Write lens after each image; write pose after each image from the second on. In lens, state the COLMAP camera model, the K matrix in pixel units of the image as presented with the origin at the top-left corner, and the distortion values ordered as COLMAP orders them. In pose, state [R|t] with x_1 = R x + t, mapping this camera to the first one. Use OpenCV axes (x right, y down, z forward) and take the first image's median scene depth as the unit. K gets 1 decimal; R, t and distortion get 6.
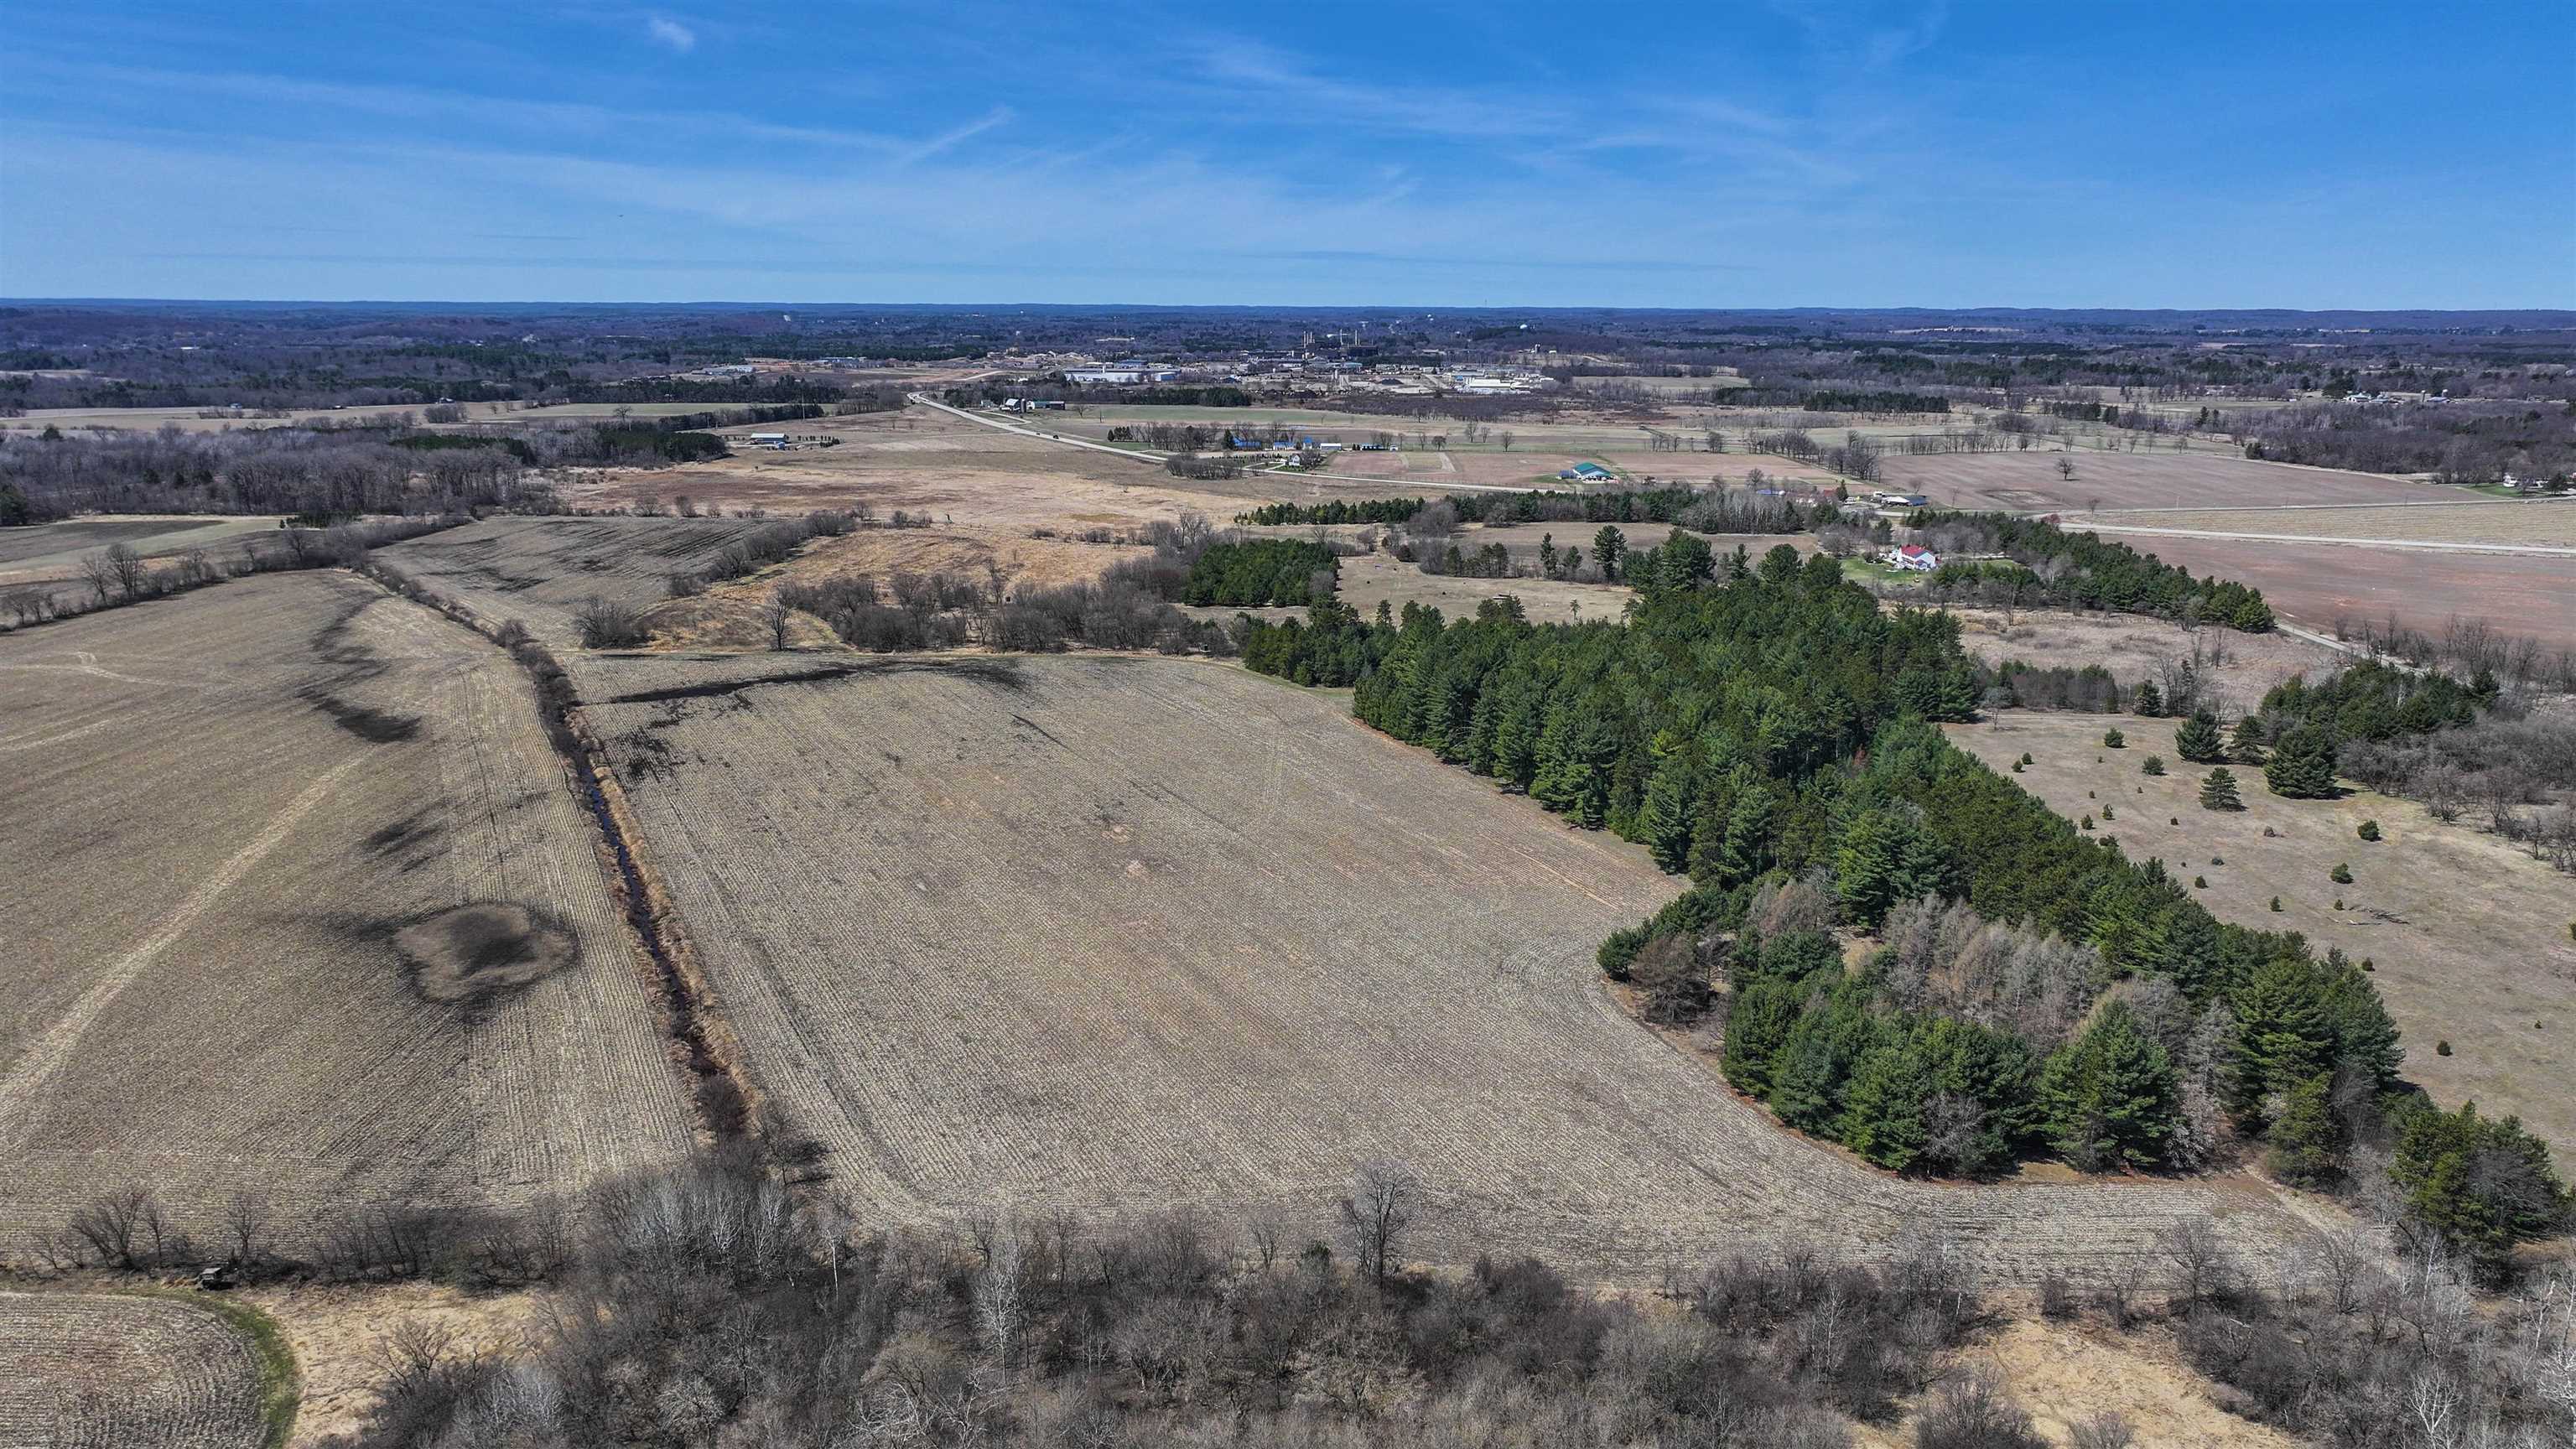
lens RADIAL K [[1816.6, 0, 1288.9], [0, 1816.6, 712.4], [0, 0, 1]] dist [0.003962, 0.010962]
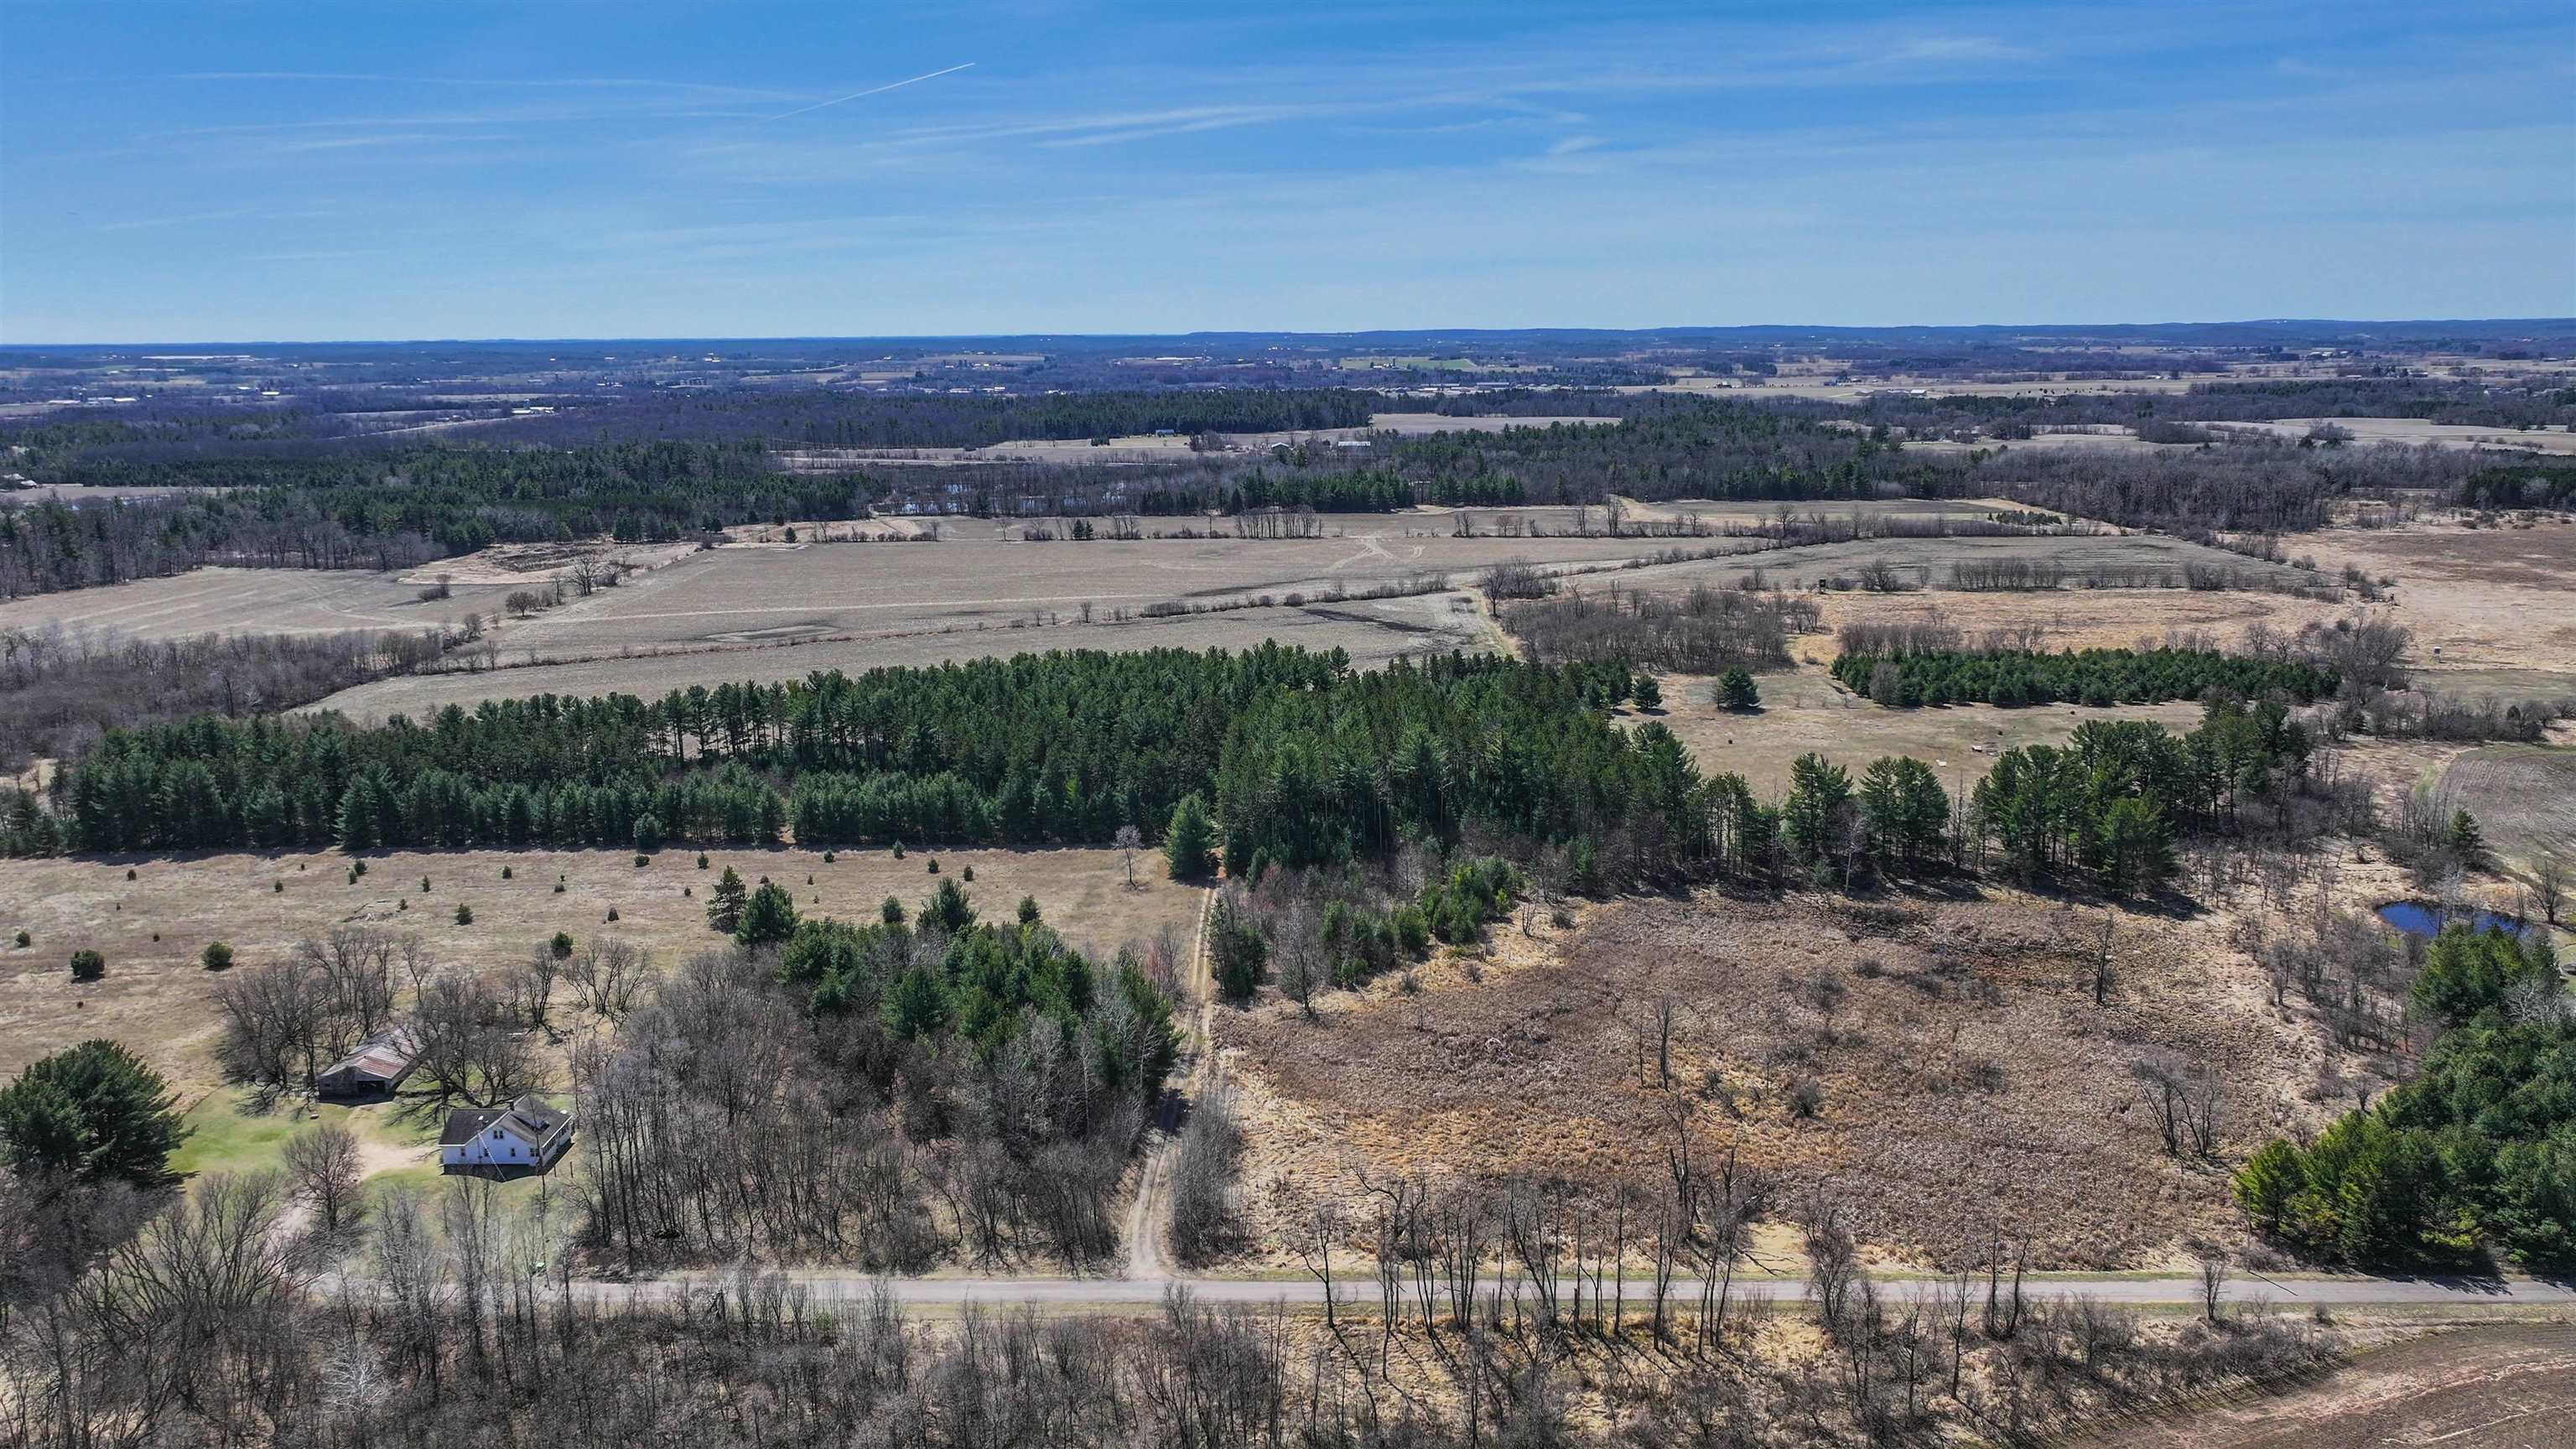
lens RADIAL K [[1816.6, 0, 1284.6], [0, 1816.6, 751.2], [0, 0, 1]] dist [0.003962, 0.010962]
pose [[-0.005577, 0.222671, -0.974878, 0.564770], [-0.209772, 0.952941, 0.218860, -0.112897], [0.977734, 0.205723, 0.041395, 0.514727]]
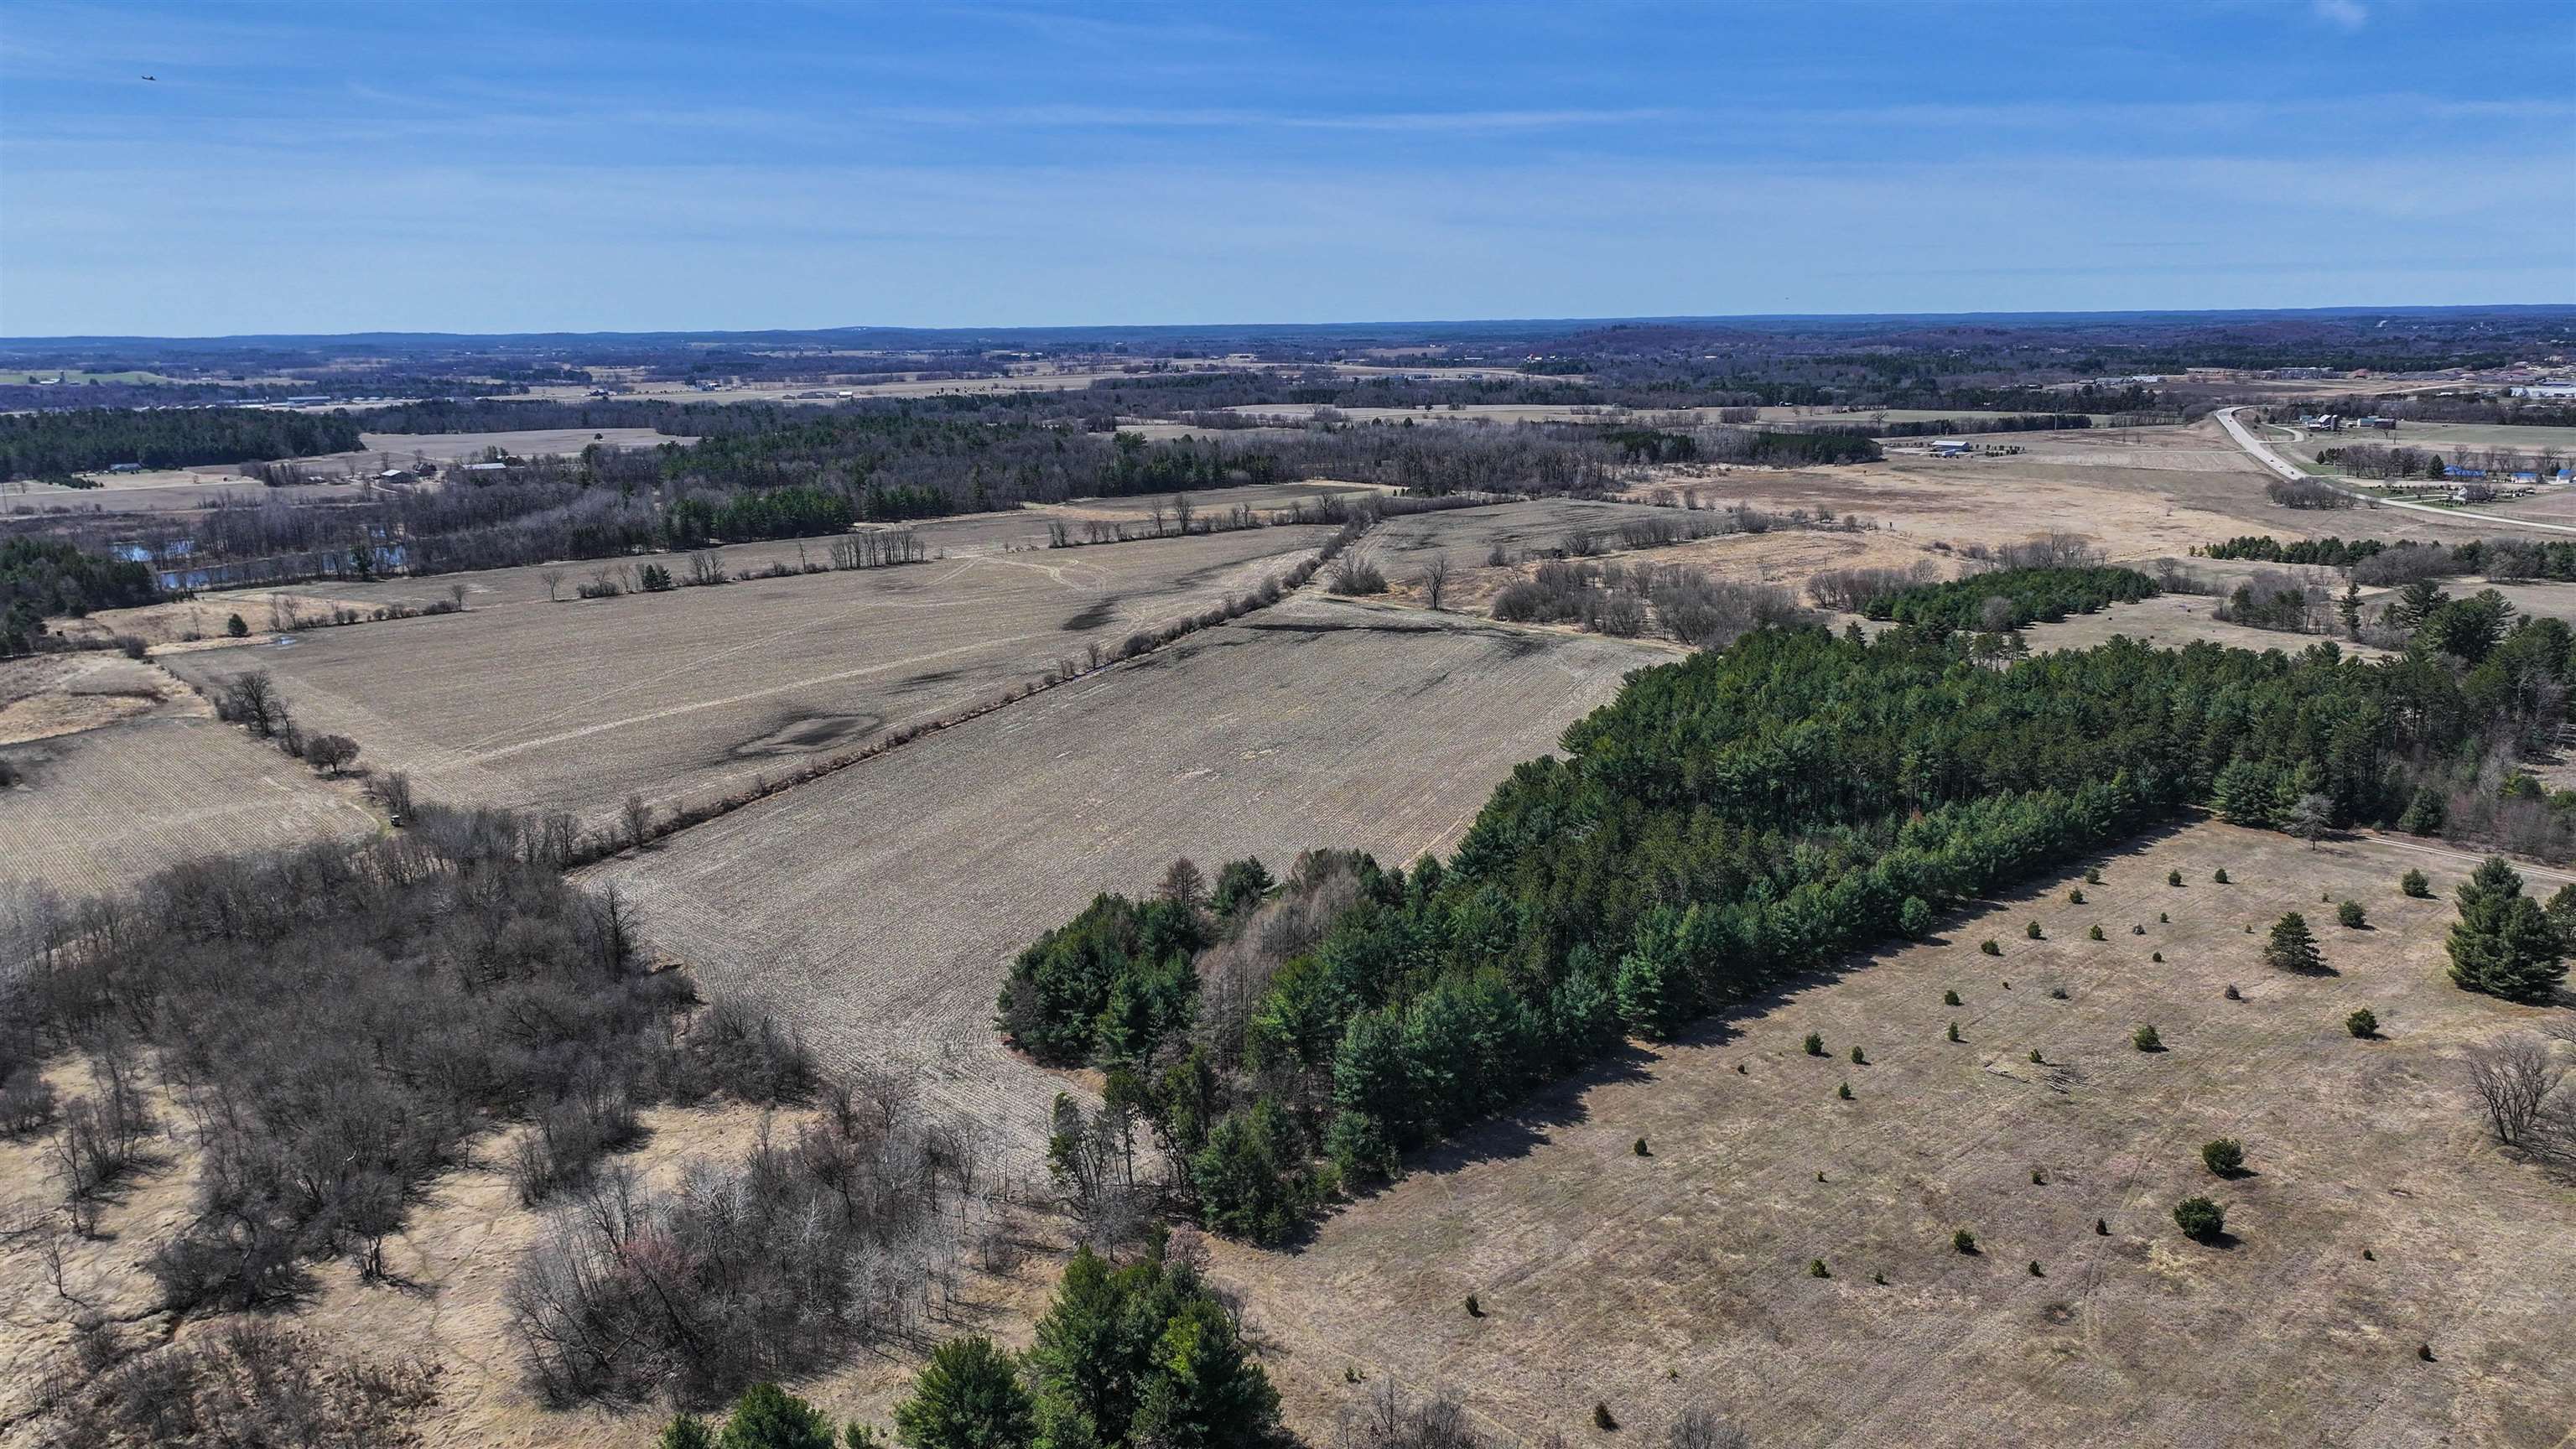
lens RADIAL K [[1816.6, 0, 1280.0], [0, 1816.6, 736.9], [0, 0, 1]] dist [0.003962, 0.010962]
pose [[0.668988, 0.154309, -0.727079, 0.324162], [-0.148723, 0.986220, 0.072466, -0.014301], [0.728242, 0.059654, 0.682719, 0.076204]]
